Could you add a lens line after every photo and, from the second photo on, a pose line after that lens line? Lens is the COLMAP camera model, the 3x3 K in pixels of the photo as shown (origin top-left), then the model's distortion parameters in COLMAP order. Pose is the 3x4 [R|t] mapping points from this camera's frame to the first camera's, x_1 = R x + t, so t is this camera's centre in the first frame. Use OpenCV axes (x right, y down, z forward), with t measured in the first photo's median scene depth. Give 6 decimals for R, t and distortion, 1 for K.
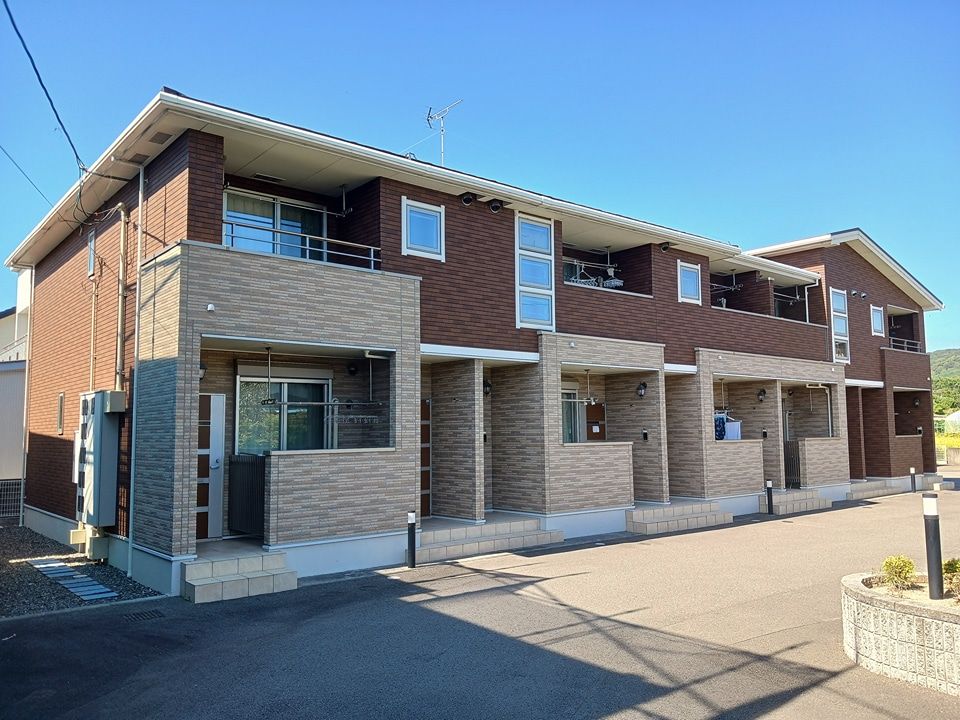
lens RADIAL K [[750.0, 0, 480.0], [0, 750.0, 360.0], [0, 0, 1]] dist [0.103222, -0.129490]
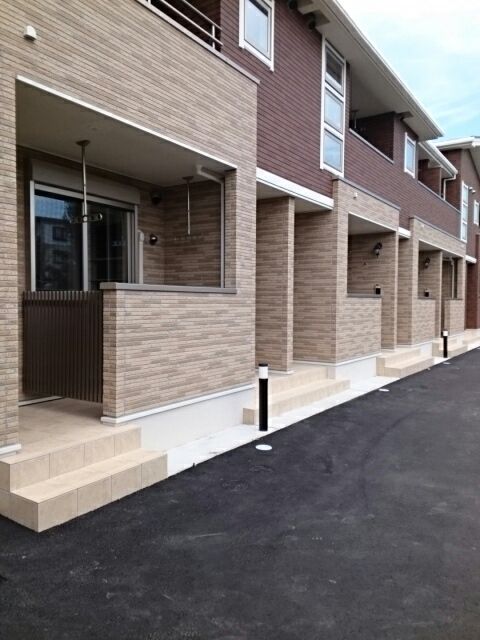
lens RADIAL K [[508.9, 0, 240.0], [0, 508.9, 320.0], [0, 0, 1]] dist [0.120734, -0.213934]
pose [[0.958058, 0.000530, 0.286574, -0.246922], [-0.036068, 0.992269, 0.118746, 0.077099], [-0.284296, -0.124101, 0.950671, 0.427348]]
